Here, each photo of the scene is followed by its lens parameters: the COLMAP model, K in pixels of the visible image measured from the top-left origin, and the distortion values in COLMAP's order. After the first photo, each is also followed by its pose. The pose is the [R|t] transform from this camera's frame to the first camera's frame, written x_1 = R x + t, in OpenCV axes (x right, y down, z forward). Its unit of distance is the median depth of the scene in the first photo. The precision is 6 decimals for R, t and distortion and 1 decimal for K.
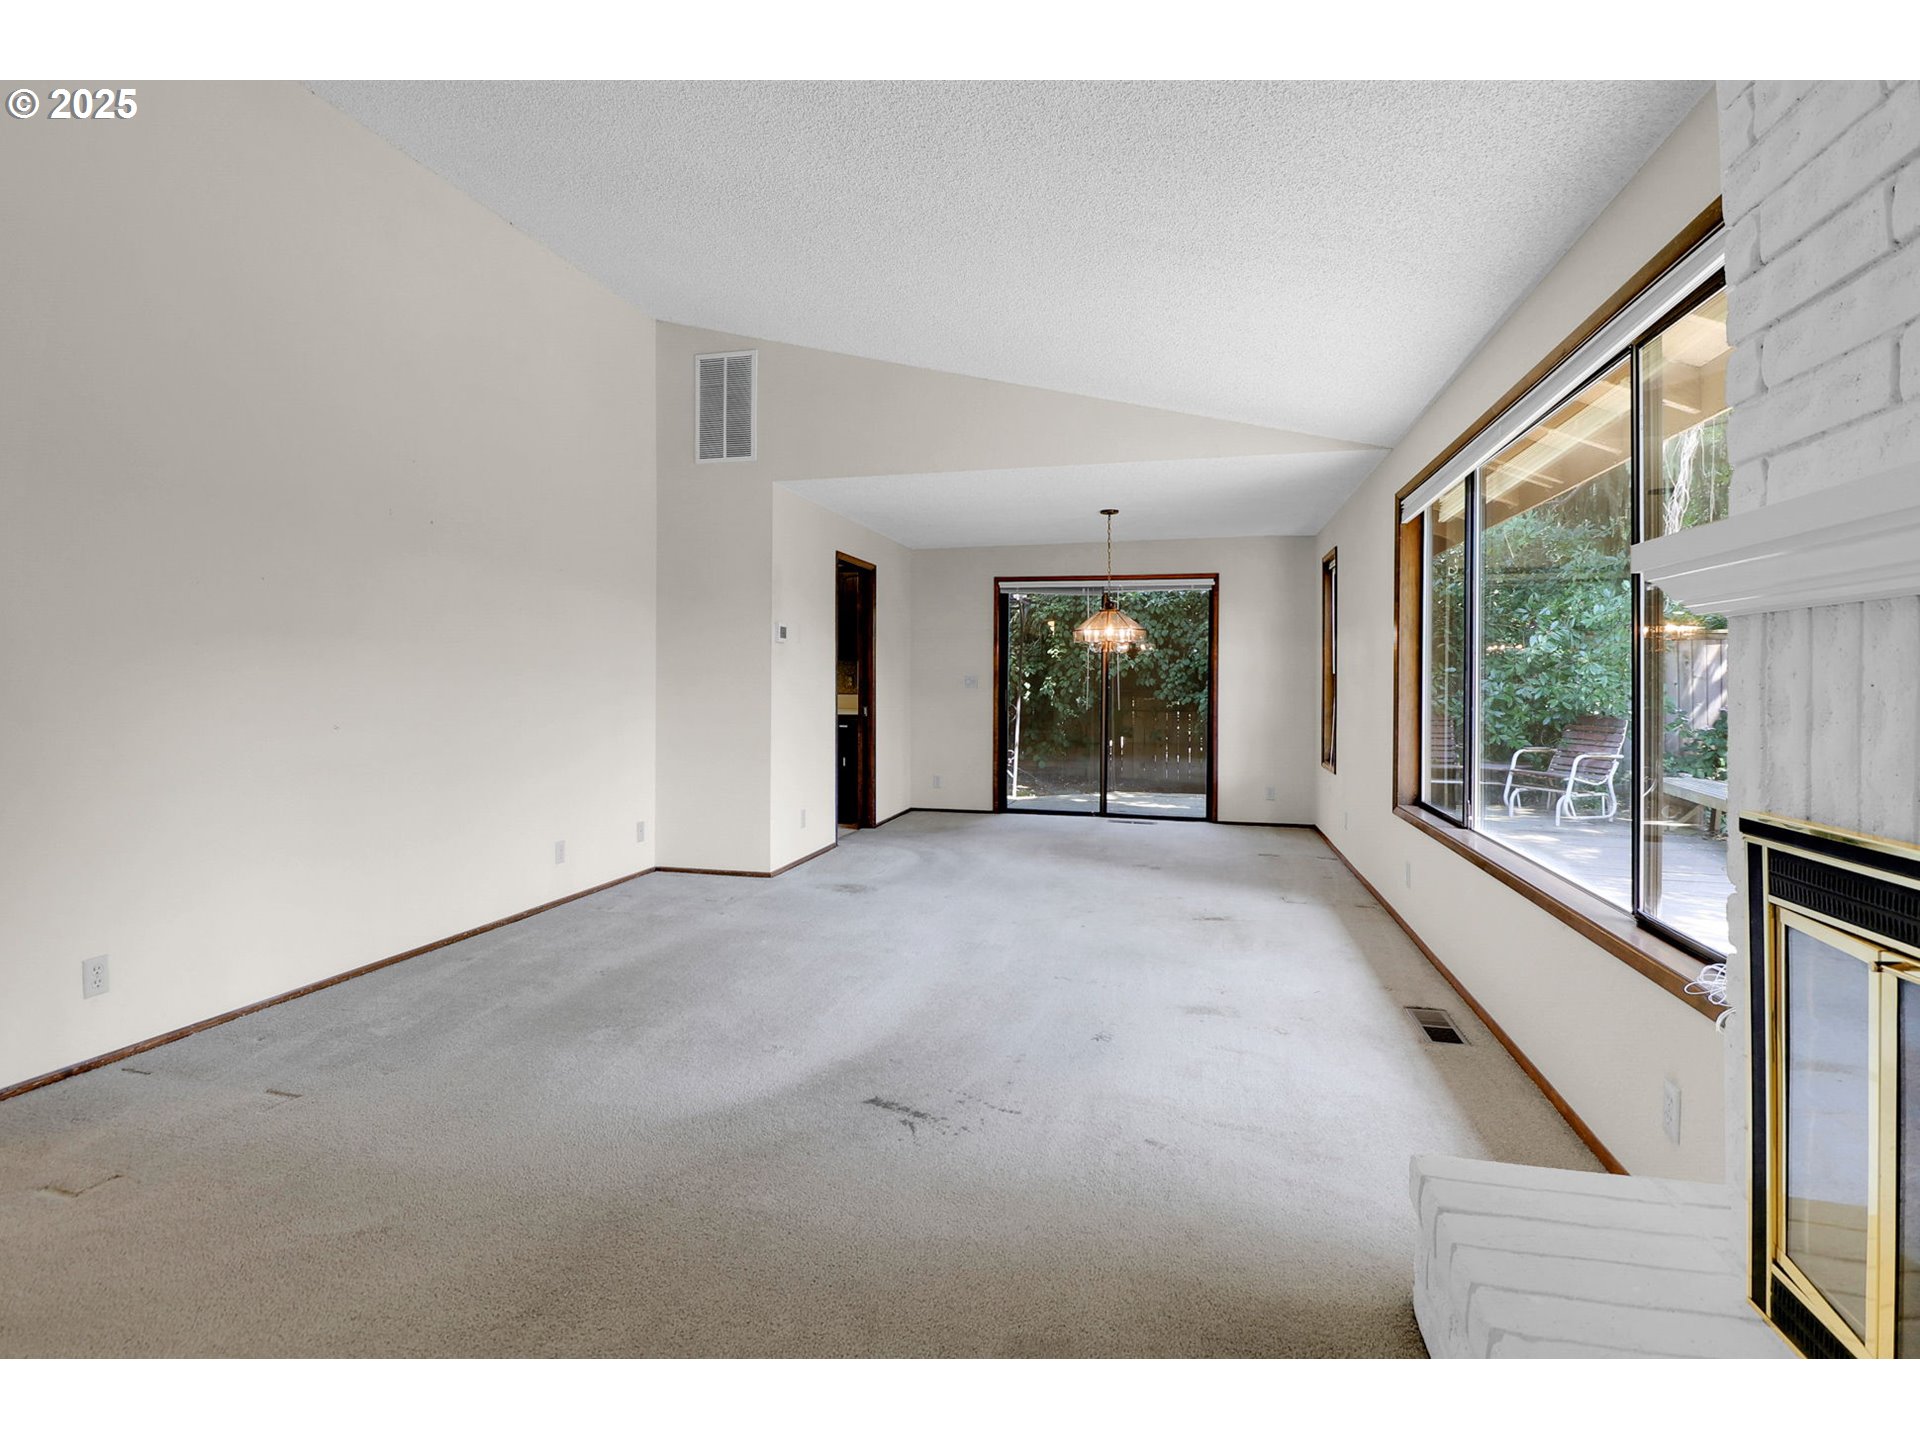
lens RADIAL K [[931.2, 0, 954.0], [0, 931.2, 688.6], [0, 0, 1]] dist [-0.004333, -0.010242]
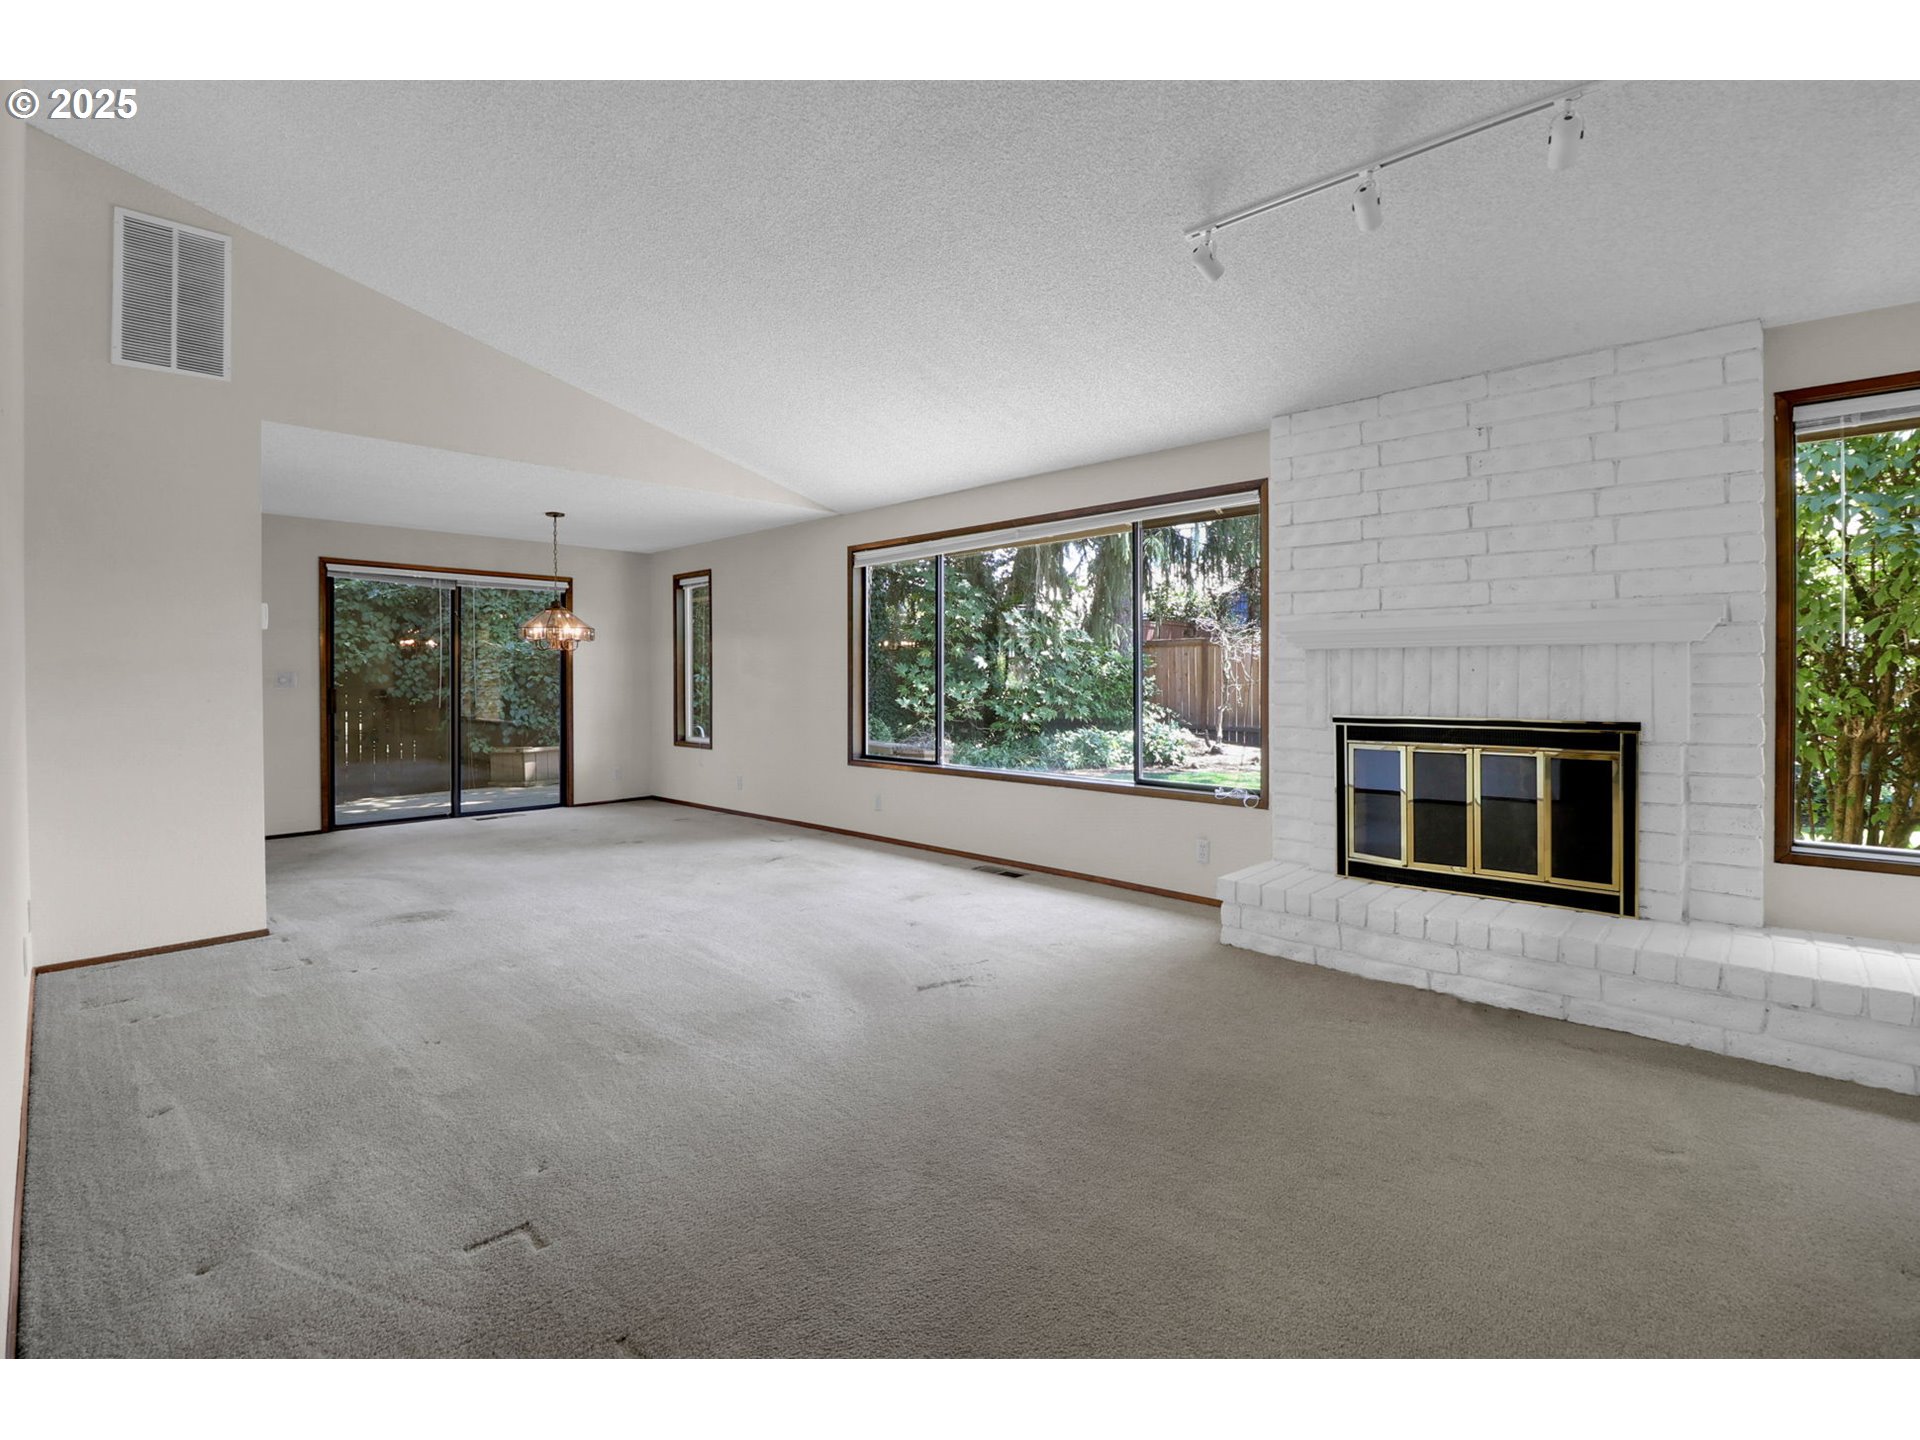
lens RADIAL K [[931.2, 0, 873.1], [0, 931.2, 691.3], [0, 0, 1]] dist [-0.004333, -0.010242]
pose [[0.503171, -0.020352, 0.863947, -0.928465], [0.014079, 0.999783, 0.015352, -0.005058], [-0.864072, 0.004439, 0.503349, 0.278290]]
